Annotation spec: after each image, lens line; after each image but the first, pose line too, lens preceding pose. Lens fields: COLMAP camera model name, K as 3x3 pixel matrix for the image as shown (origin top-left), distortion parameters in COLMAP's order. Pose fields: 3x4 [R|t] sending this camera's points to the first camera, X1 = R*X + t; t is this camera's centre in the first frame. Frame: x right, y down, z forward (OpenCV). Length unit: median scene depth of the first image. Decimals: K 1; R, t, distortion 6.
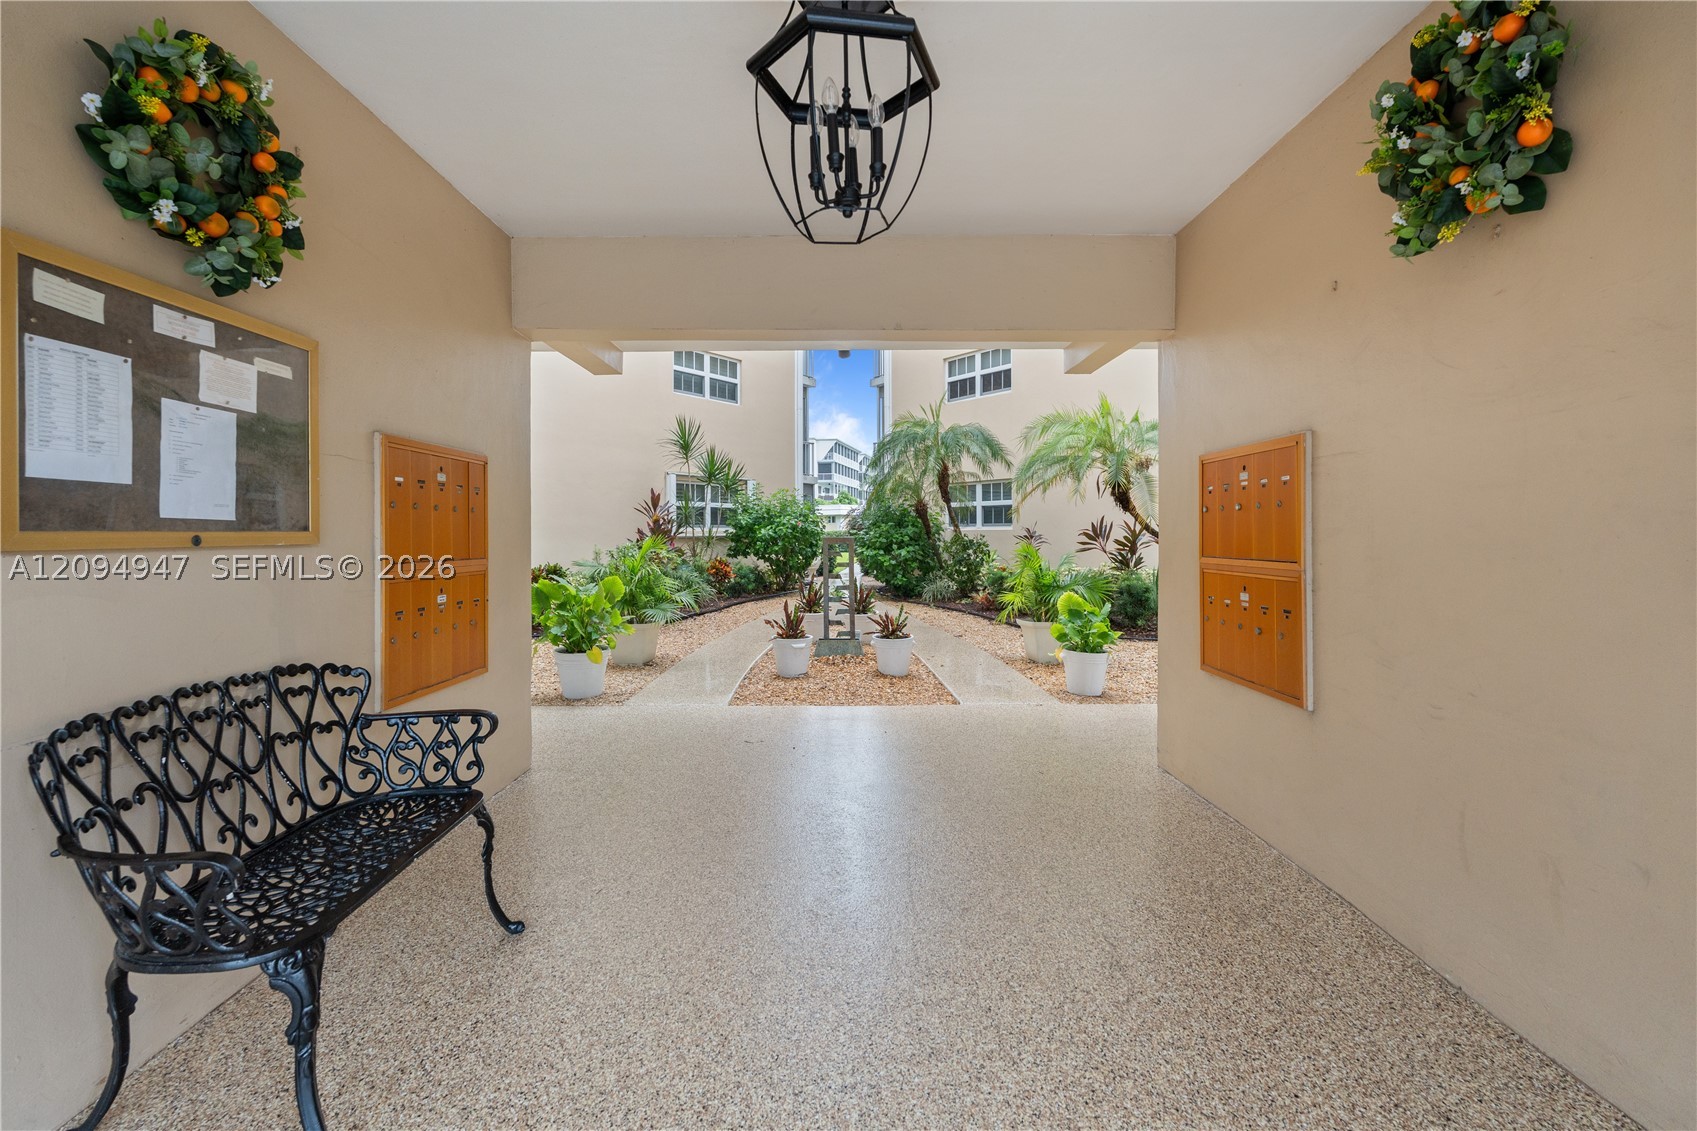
lens RADIAL K [[790.2, 0, 849.0], [0, 790.2, 547.3], [0, 0, 1]] dist [-0.000297, -0.000063]
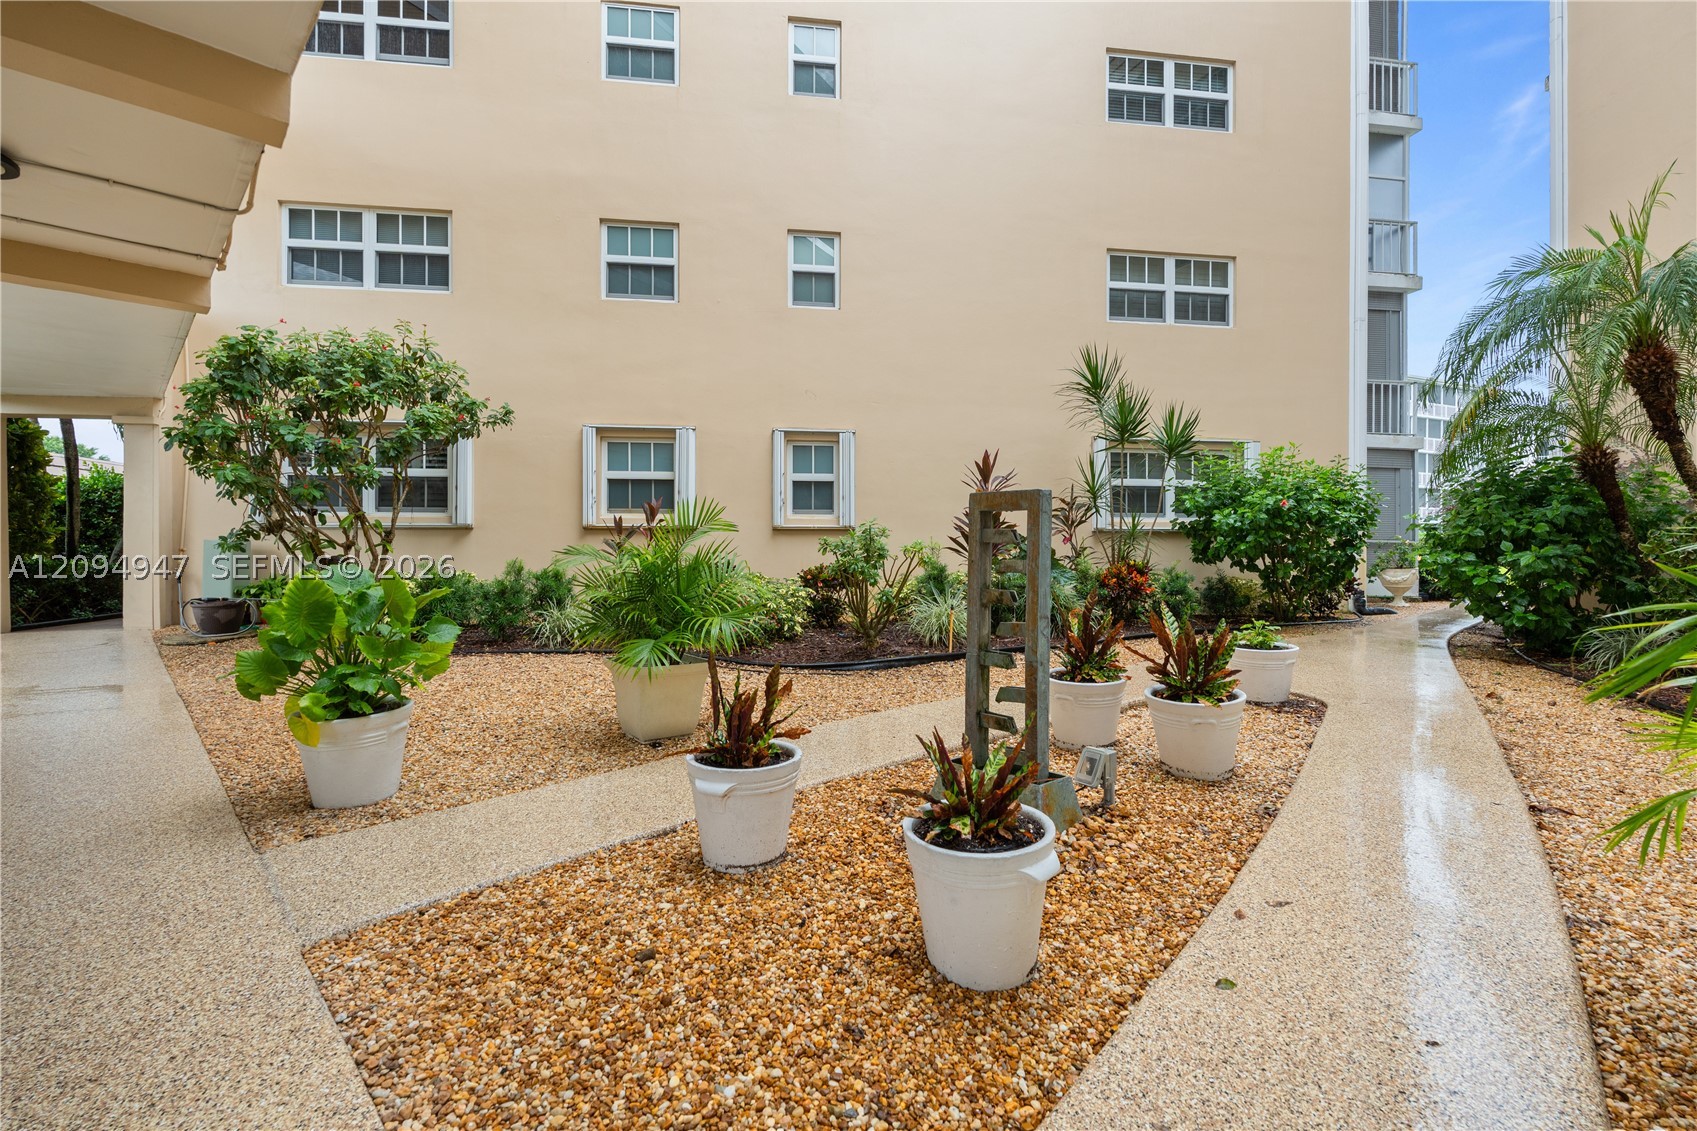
lens RADIAL K [[790.2, 0, 849.0], [0, 790.2, 547.3], [0, 0, 1]] dist [-0.000297, -0.000063]
pose [[0.680599, -0.000483, -0.732656, 0.133651], [-0.005254, 0.999971, -0.005539, 0.004539], [0.732637, 0.007619, 0.680577, 0.381826]]
